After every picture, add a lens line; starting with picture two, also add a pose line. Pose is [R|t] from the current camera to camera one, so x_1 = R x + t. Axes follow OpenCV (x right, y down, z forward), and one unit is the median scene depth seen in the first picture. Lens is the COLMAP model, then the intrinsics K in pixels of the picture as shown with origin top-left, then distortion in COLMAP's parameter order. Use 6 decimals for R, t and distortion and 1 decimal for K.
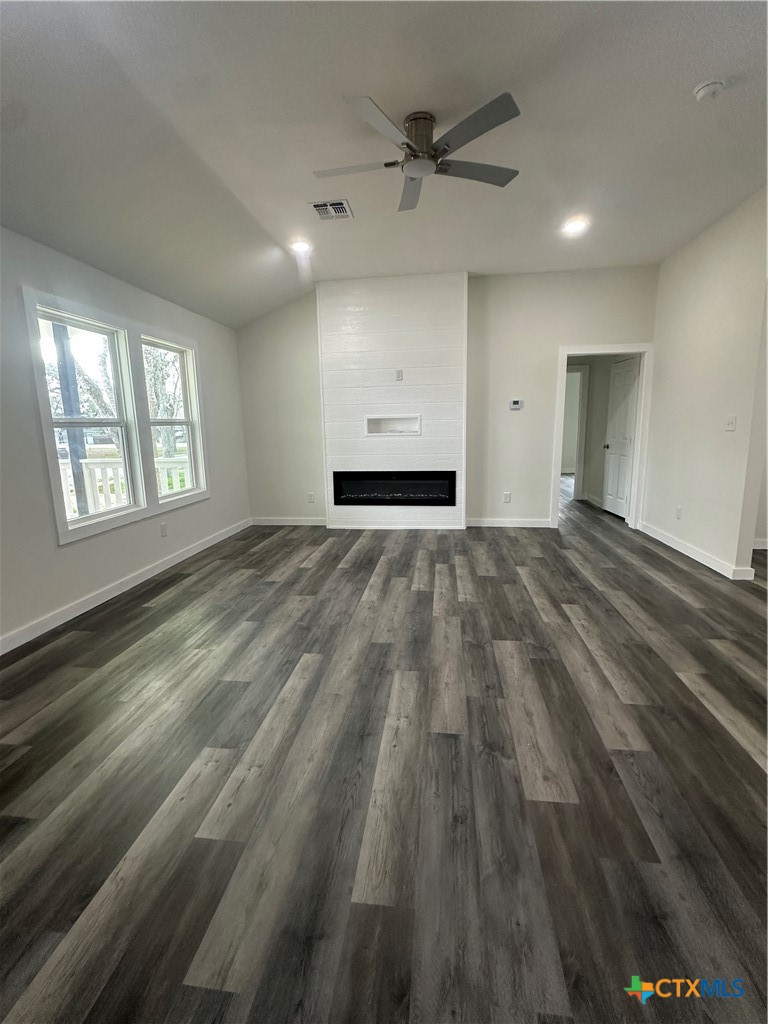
lens RADIAL K [[466.6, 0, 383.4], [0, 466.6, 511.2], [0, 0, 1]] dist [-0.000761, -0.001529]
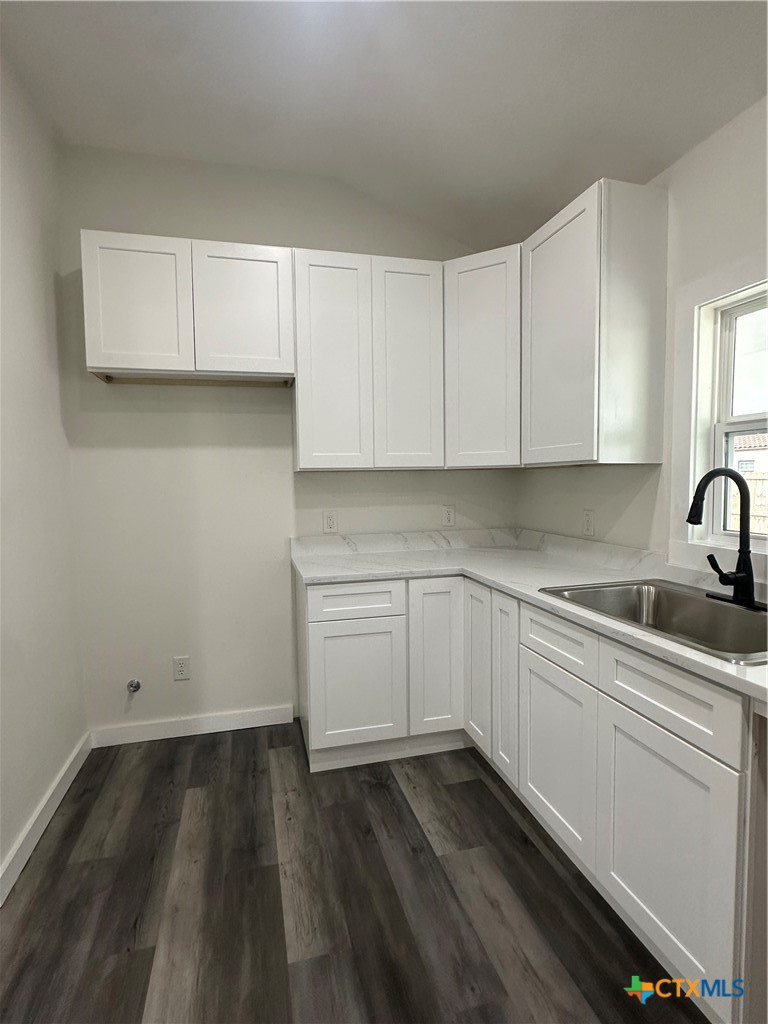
lens RADIAL K [[518.1, 0, 380.6], [0, 518.1, 506.9], [0, 0, 1]] dist [-0.006456, 0.000010]
pose [[0.928681, -0.014645, 0.370590, 1.030042], [0.064523, 0.990362, -0.122554, -0.121889], [-0.365224, 0.137725, 0.920676, 0.488014]]
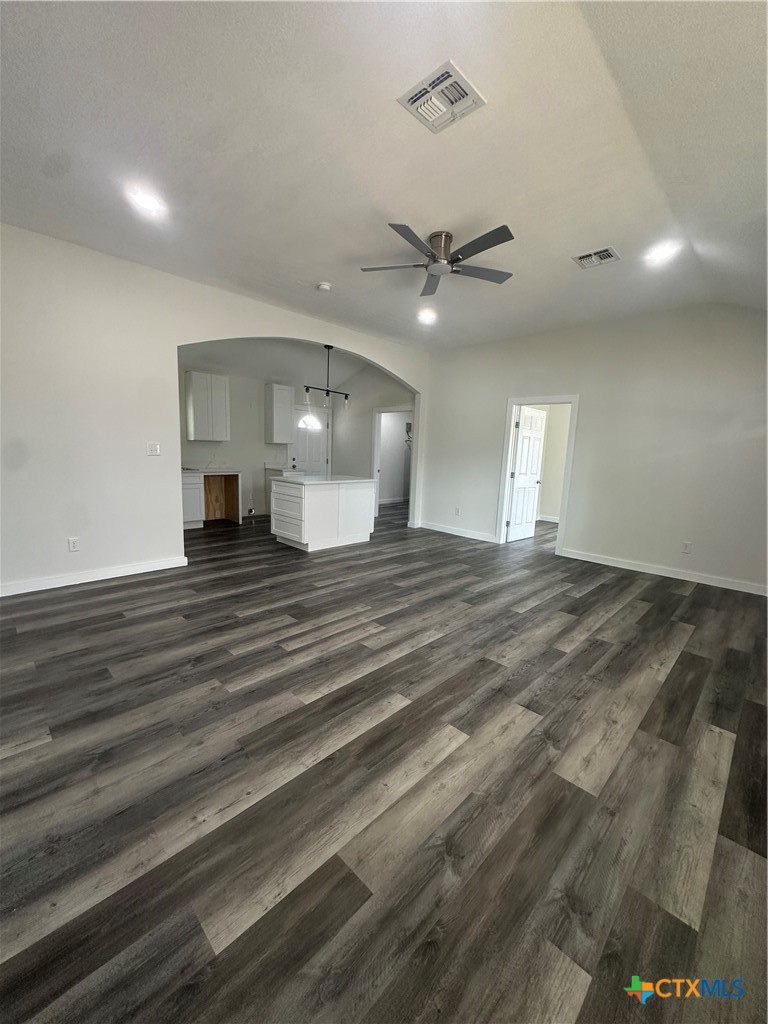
lens RADIAL K [[410.6, 0, 376.8], [0, 410.6, 515.4], [0, 0, 1]] dist [-0.003422, -0.000011]
pose [[-0.787196, -0.106201, 0.607490, -0.440208], [0.092939, 0.953381, 0.287101, -0.314539], [-0.609660, 0.282464, -0.740627, 1.676160]]
